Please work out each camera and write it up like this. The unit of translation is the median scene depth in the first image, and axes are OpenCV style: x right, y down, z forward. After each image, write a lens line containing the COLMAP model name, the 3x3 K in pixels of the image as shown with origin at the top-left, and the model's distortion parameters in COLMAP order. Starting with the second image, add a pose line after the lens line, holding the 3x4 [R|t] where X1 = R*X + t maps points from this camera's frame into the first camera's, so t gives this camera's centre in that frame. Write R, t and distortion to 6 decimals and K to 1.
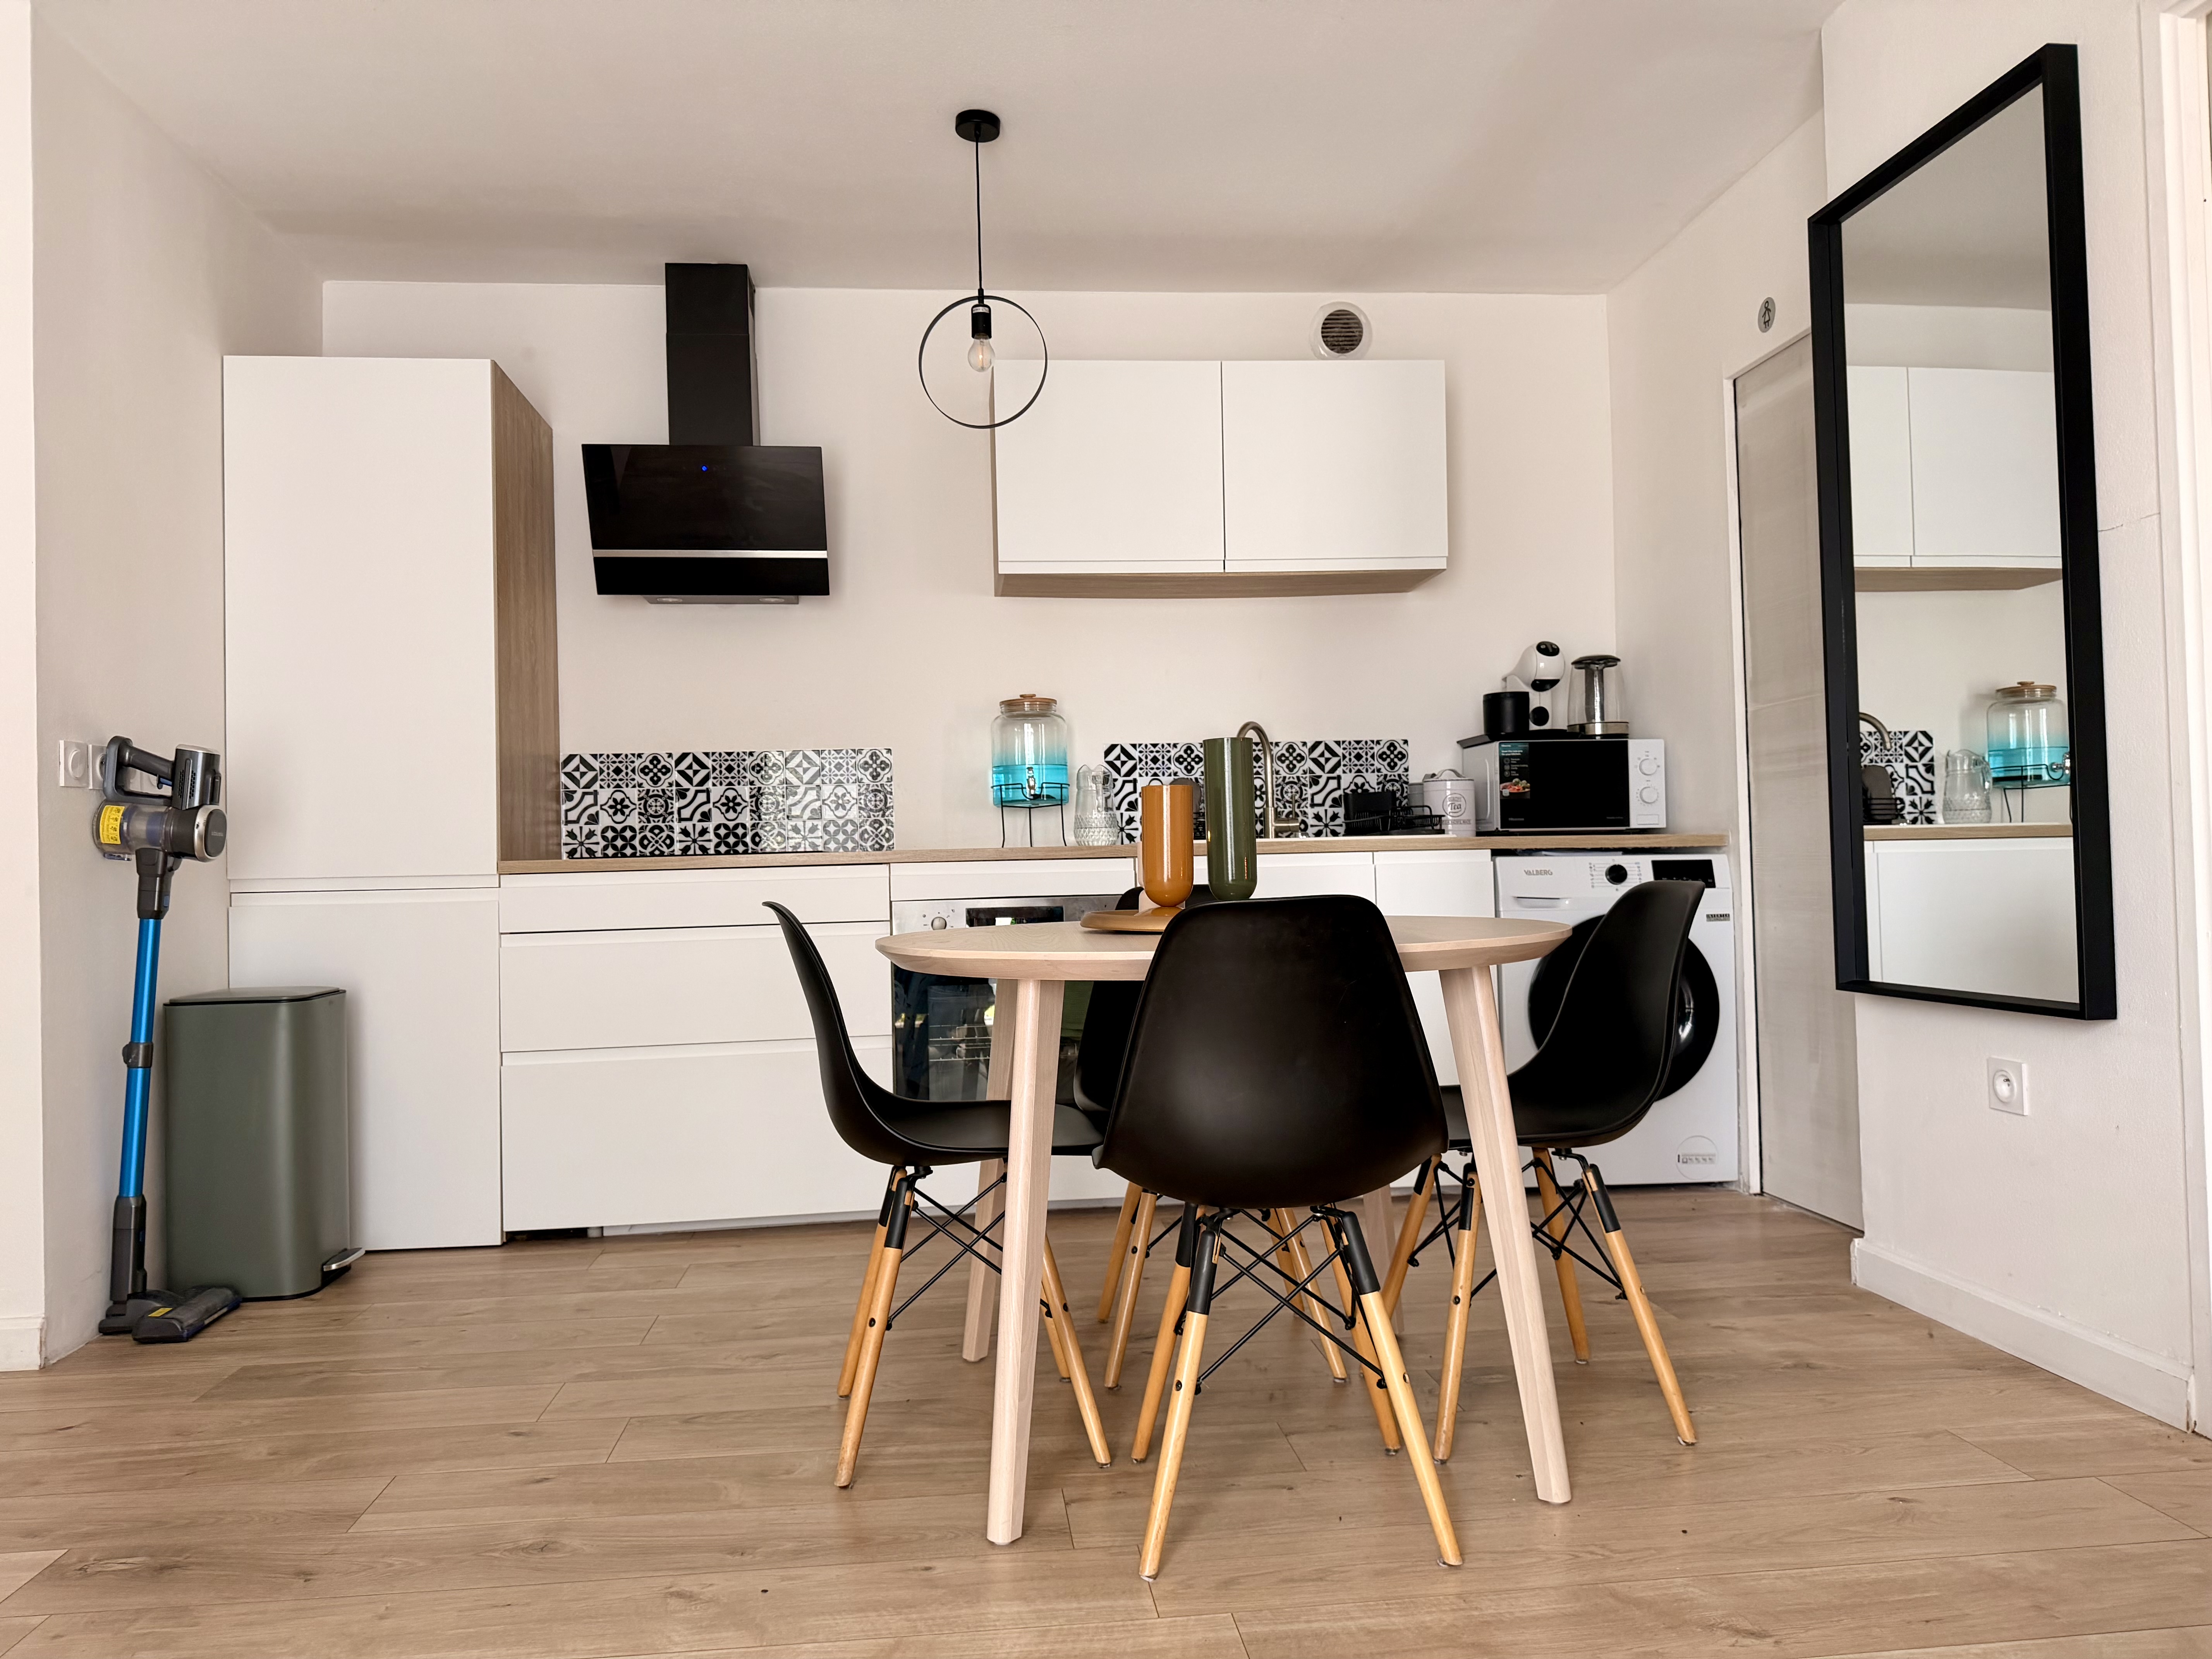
lens RADIAL K [[1555.3, 0, 1100.6], [0, 1555.3, 841.4], [0, 0, 1]] dist [0.045696, -0.051688]
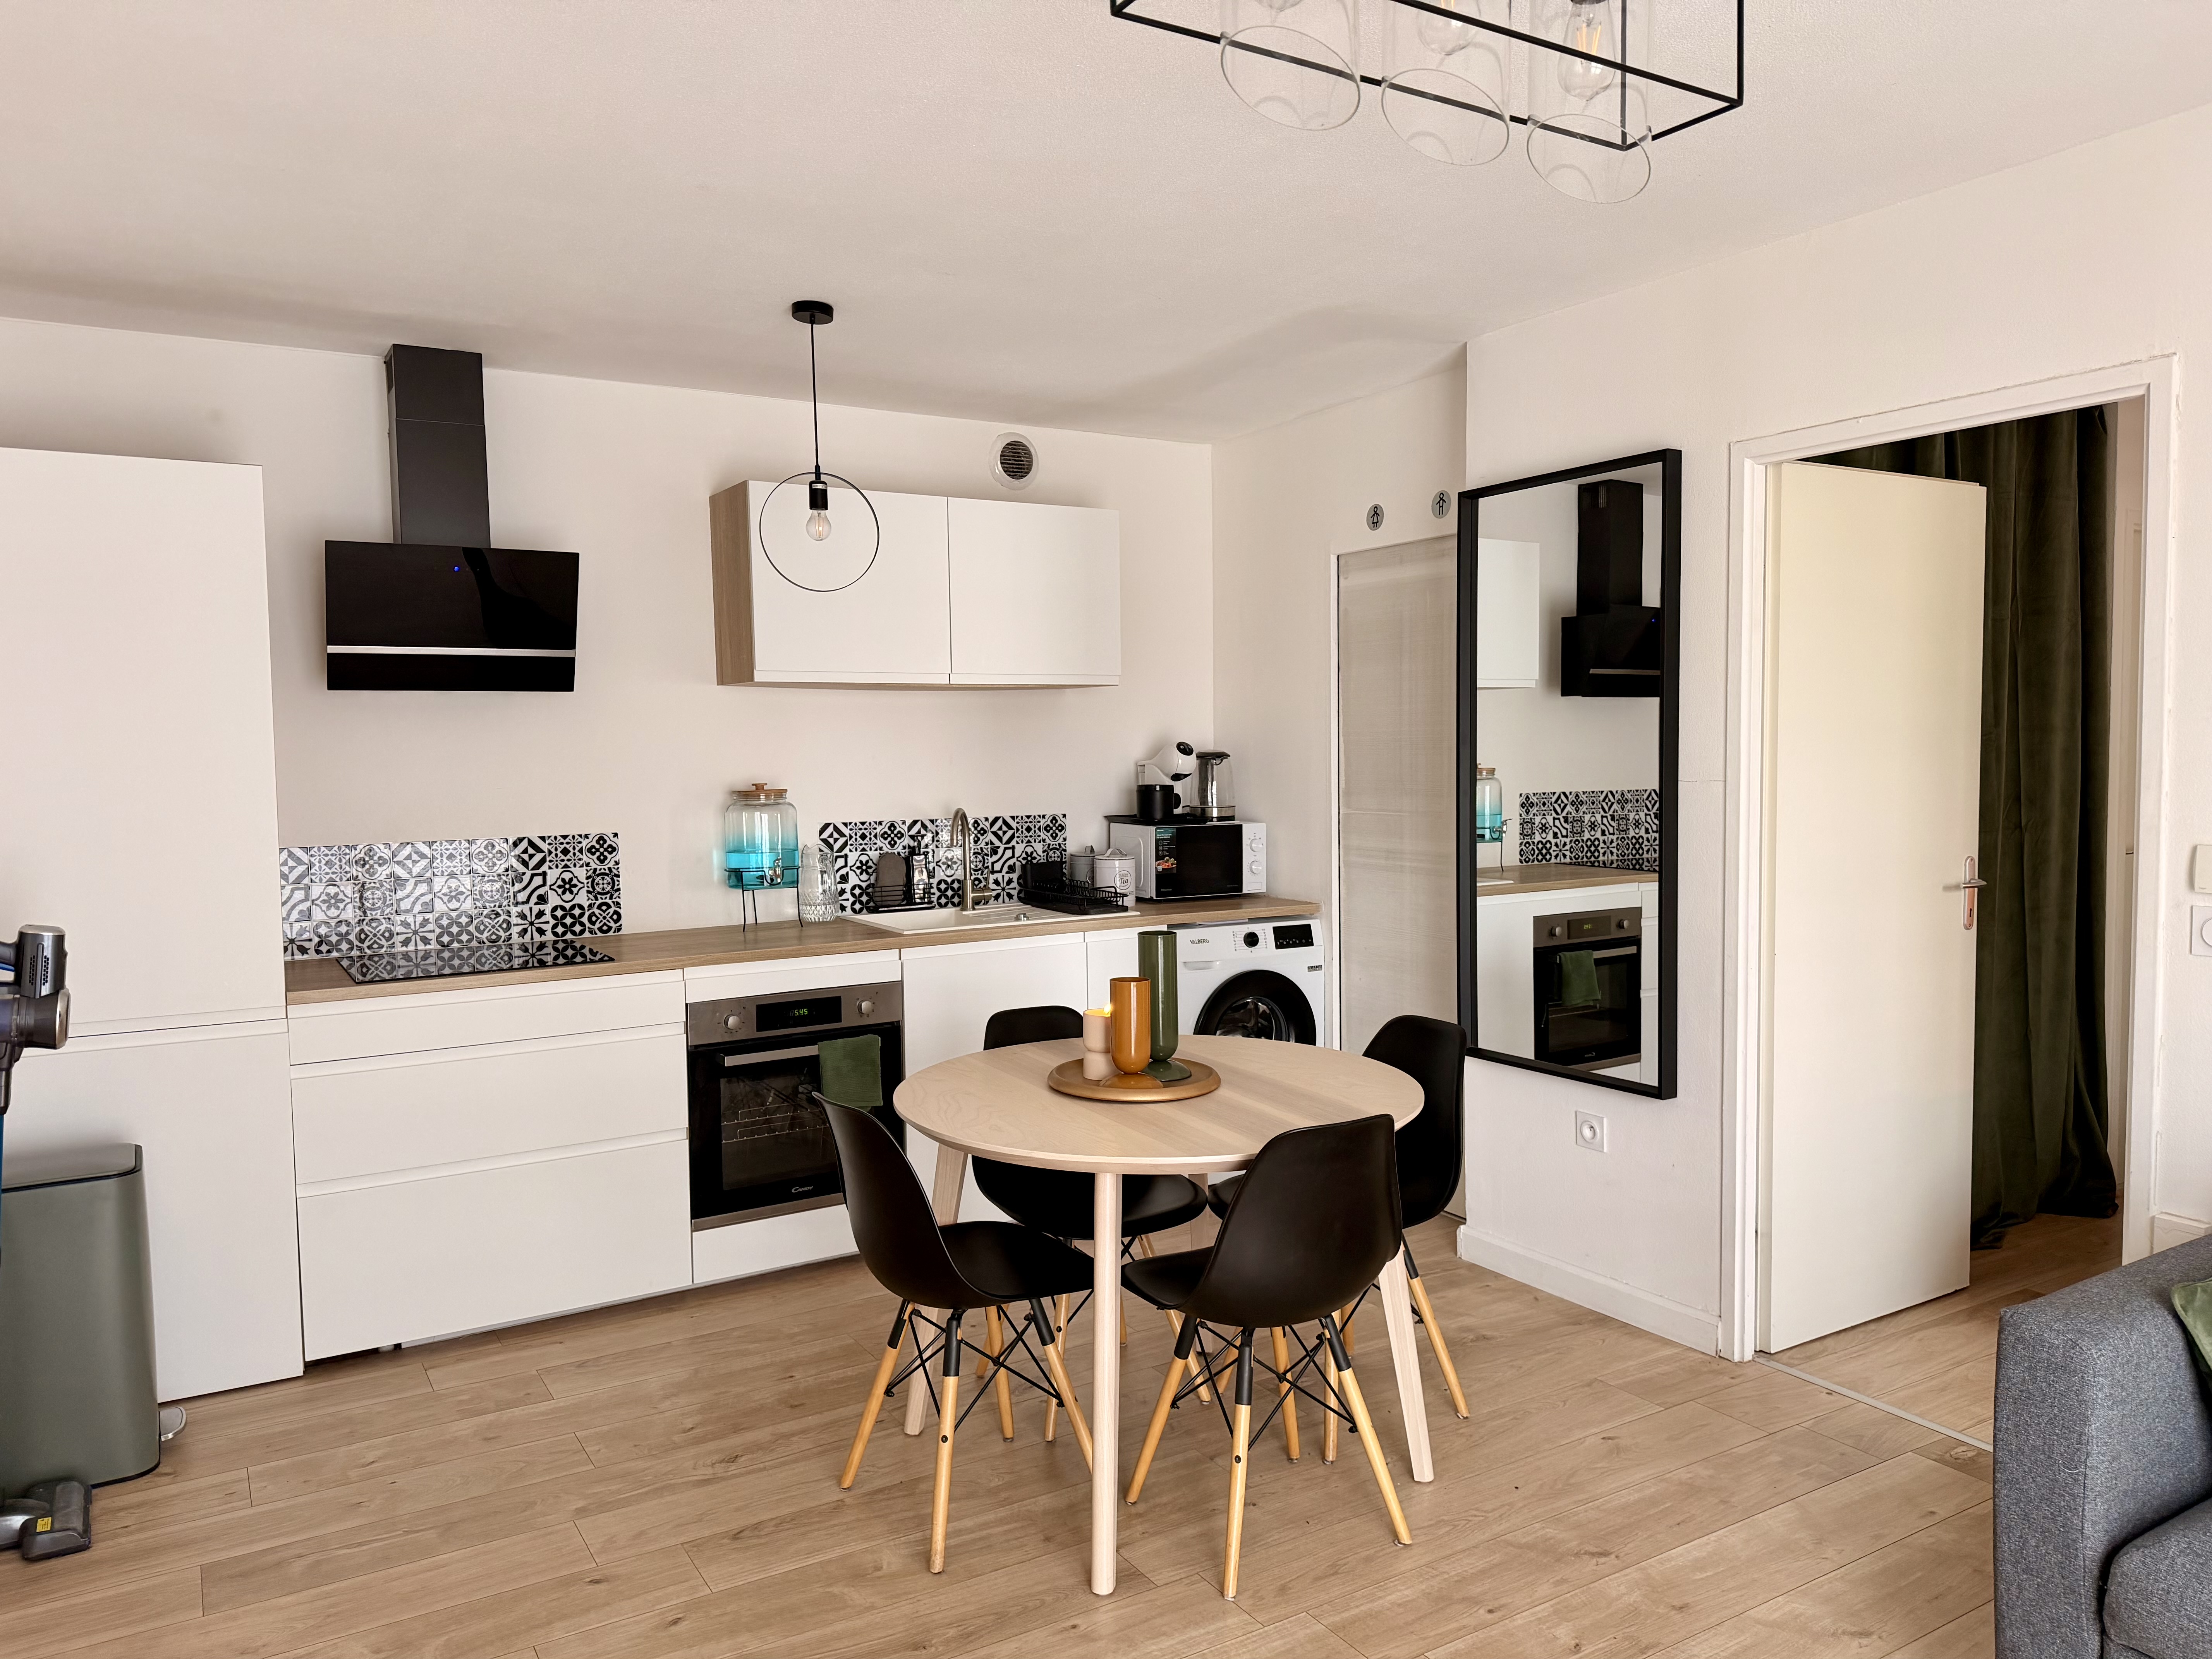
lens RADIAL K [[1555.3, 0, 1095.0], [0, 1555.3, 845.2], [0, 0, 1]] dist [0.045696, -0.051688]
pose [[0.904608, -0.018551, 0.425840, -0.384694], [-0.014538, 0.997129, 0.074319, -0.176808], [-0.425996, -0.073421, 0.901741, -0.095844]]
